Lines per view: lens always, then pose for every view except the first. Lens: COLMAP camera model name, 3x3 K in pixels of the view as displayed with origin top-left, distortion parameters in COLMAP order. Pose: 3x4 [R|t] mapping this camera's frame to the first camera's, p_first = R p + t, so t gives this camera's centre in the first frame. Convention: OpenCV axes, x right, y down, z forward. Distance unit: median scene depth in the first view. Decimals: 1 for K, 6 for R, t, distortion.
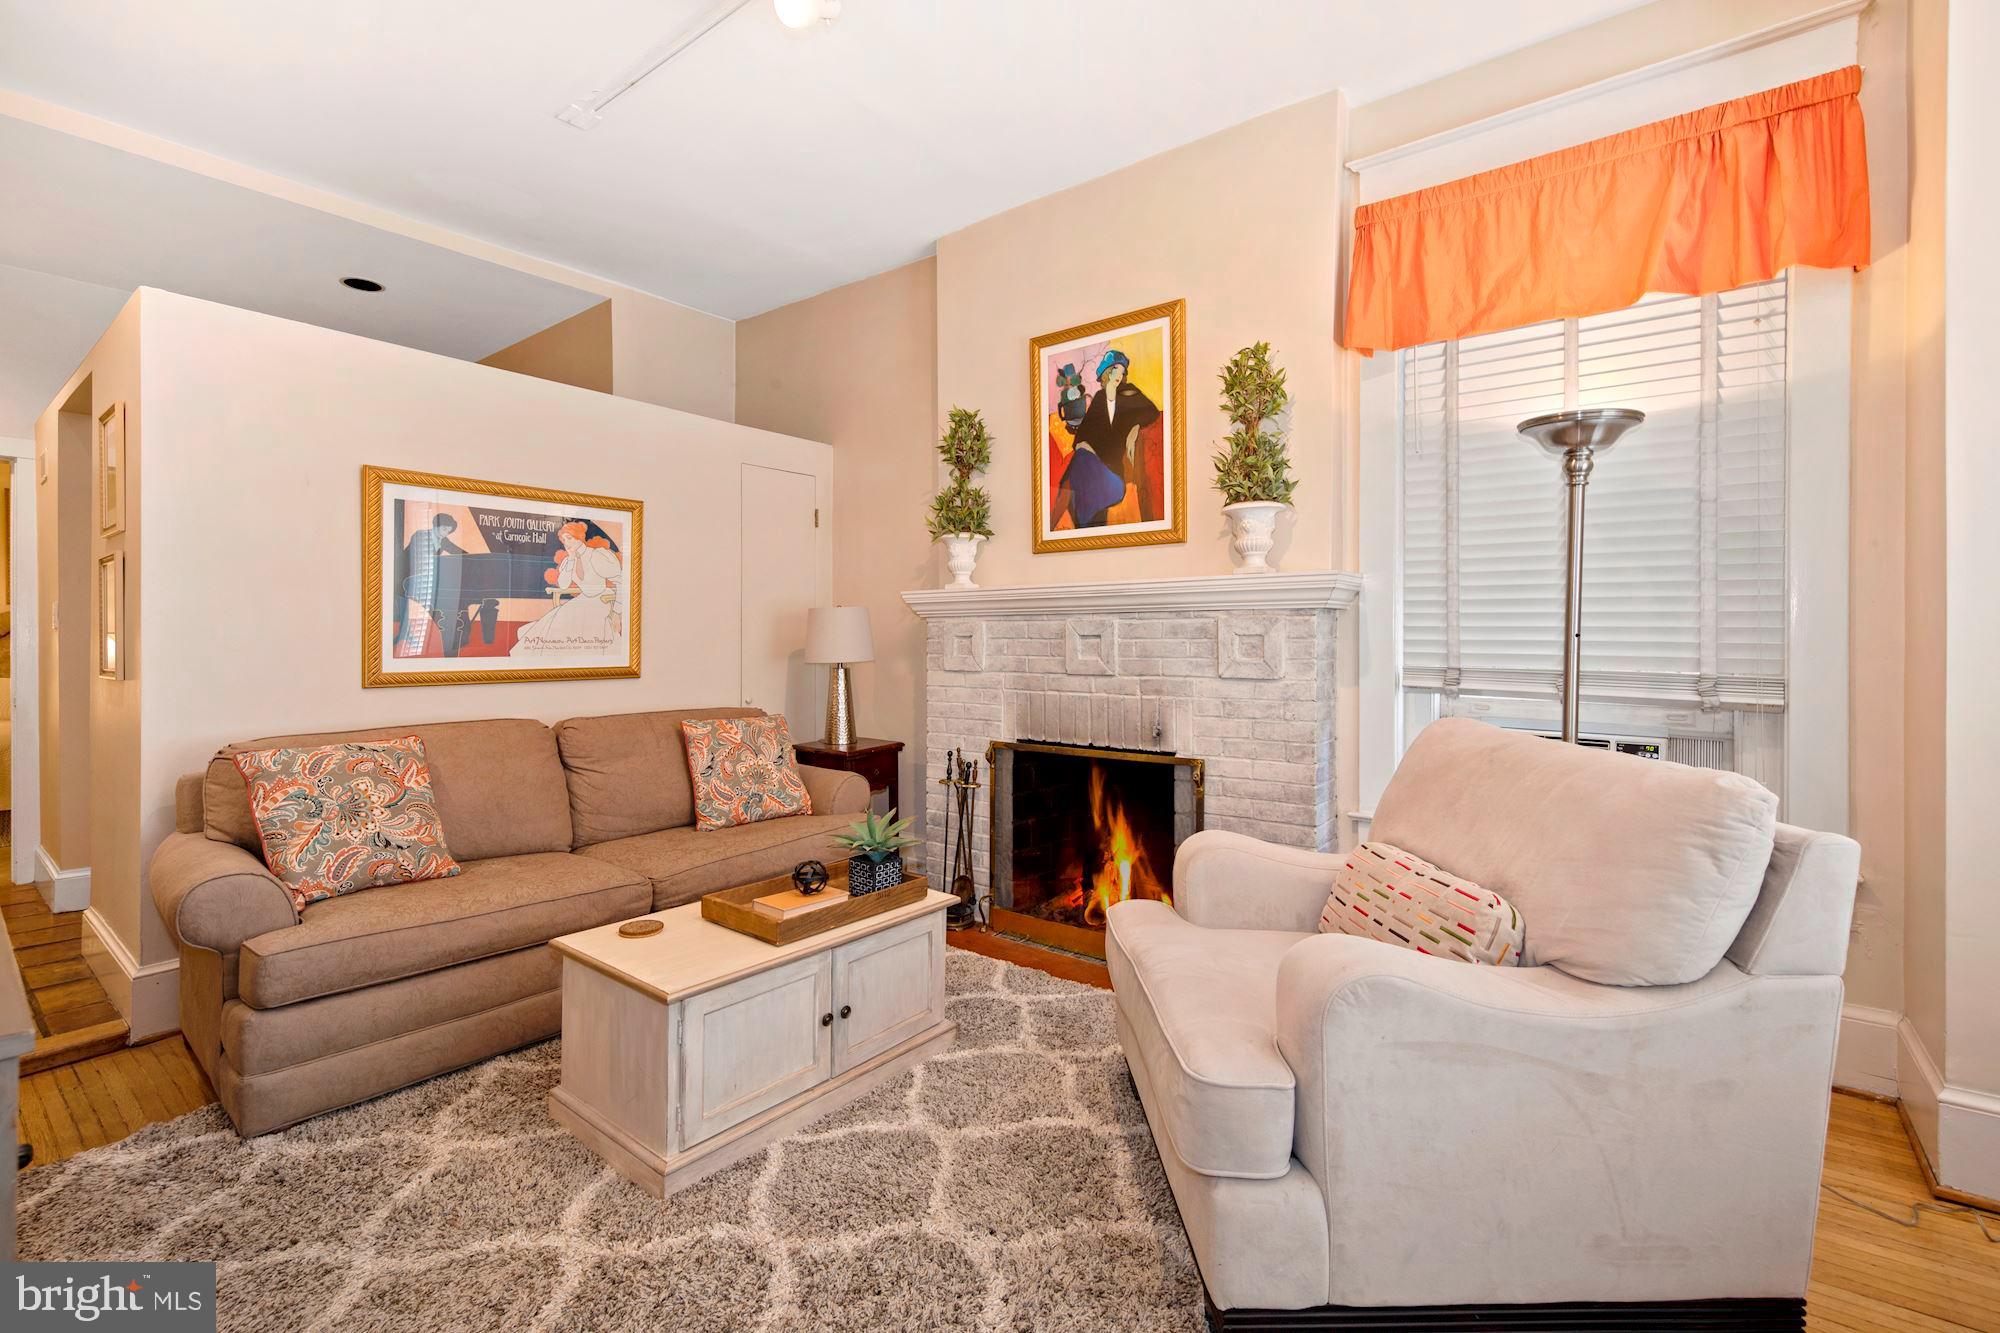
lens RADIAL K [[883.4, 0, 998.1], [0, 883.4, 640.1], [0, 0, 1]] dist [-0.000038, -0.000244]
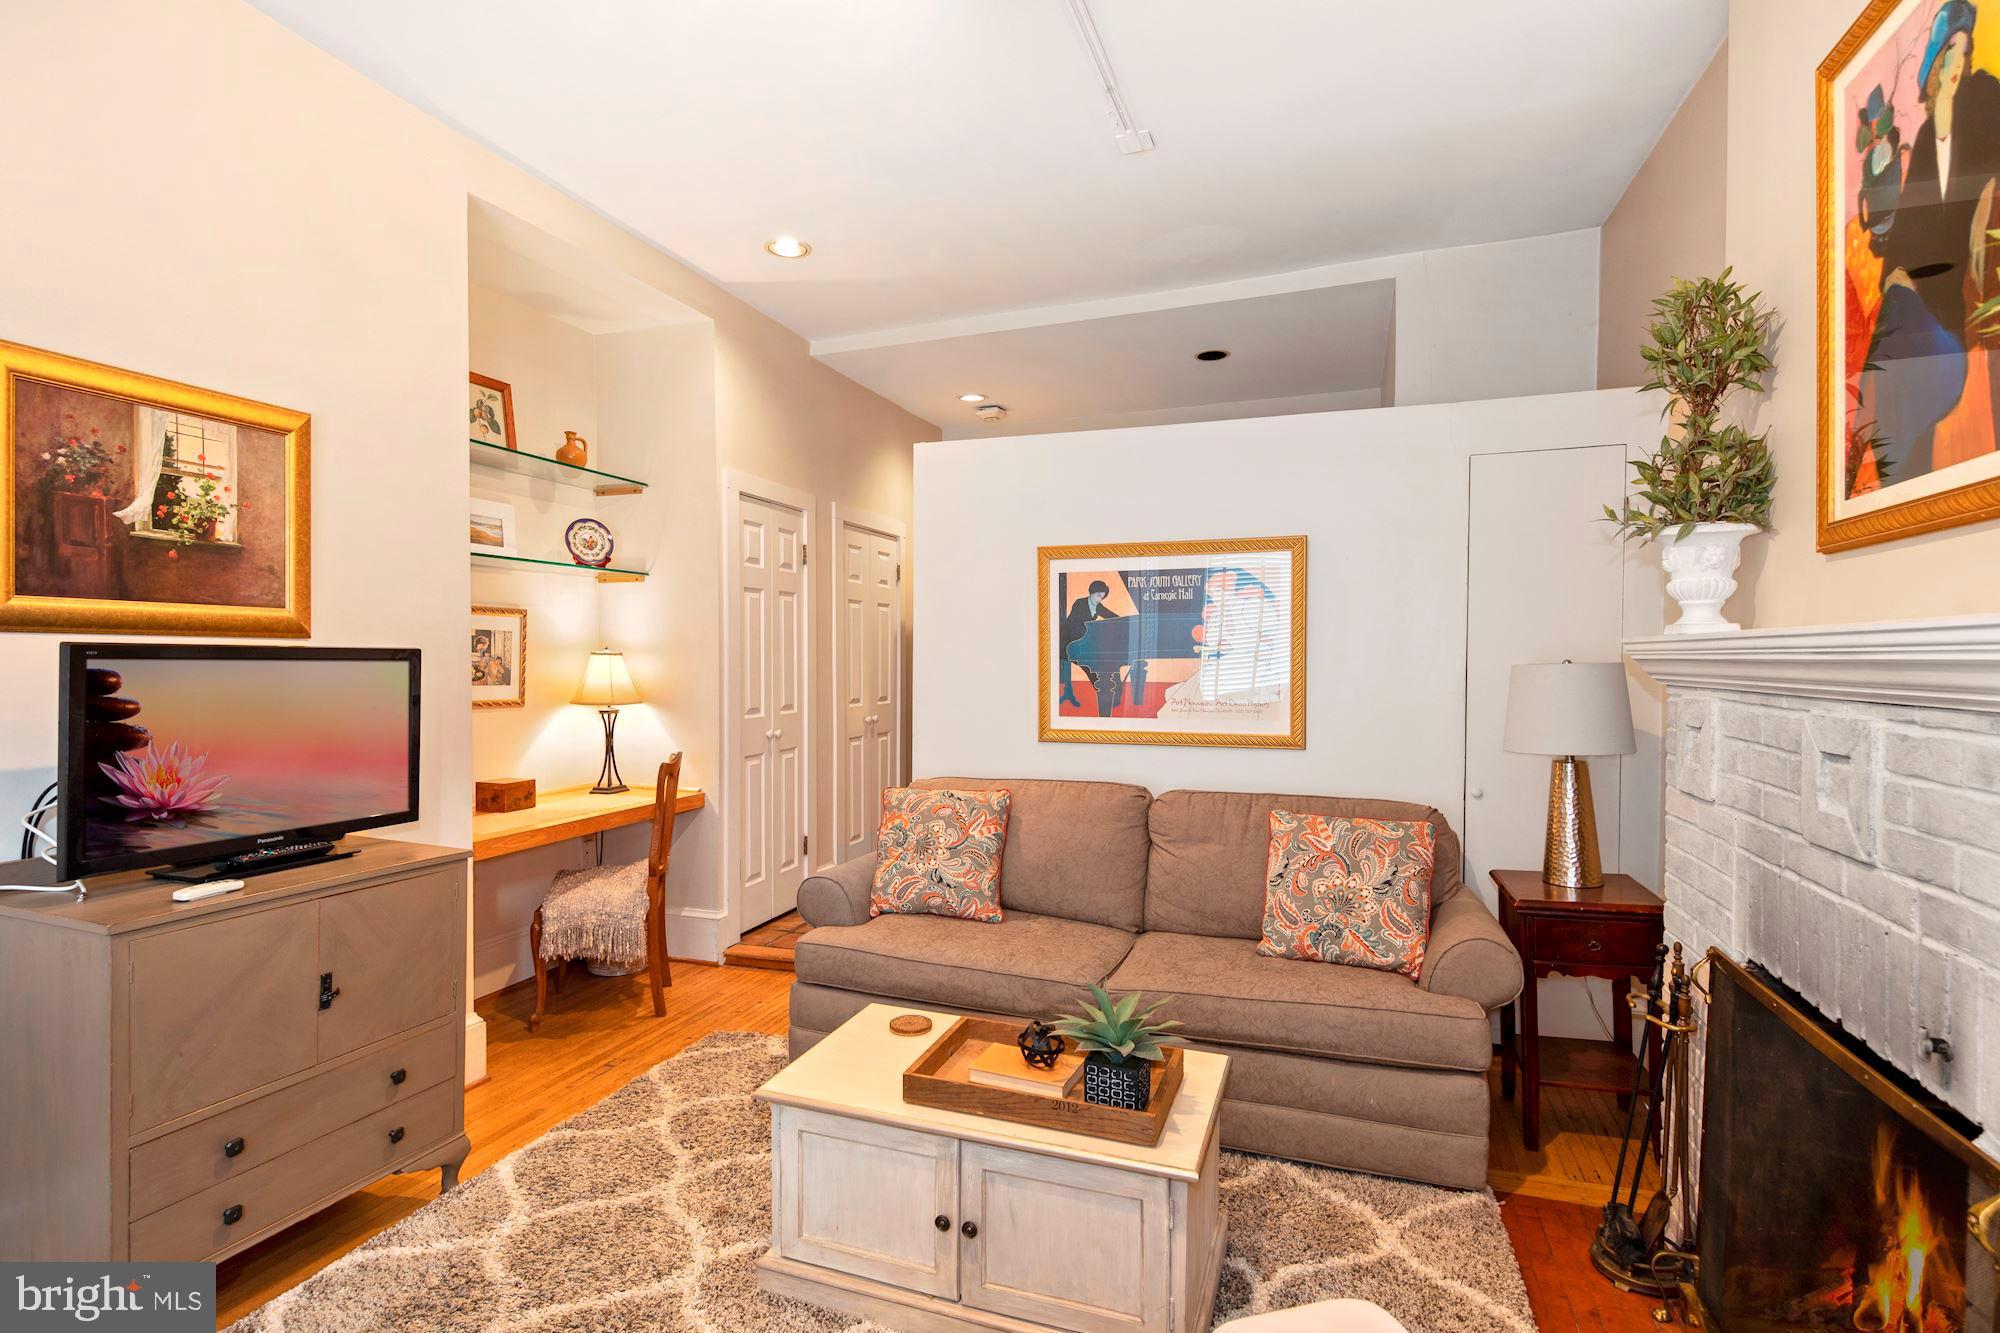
lens RADIAL K [[966.6, 0, 993.6], [0, 966.6, 668.0], [0, 0, 1]] dist [0.016093, -0.009942]
pose [[0.309312, 0.012318, -0.950881, 0.407885], [0.001210, 0.999910, 0.013346, -0.051330], [0.950960, -0.005279, 0.309269, 0.492459]]
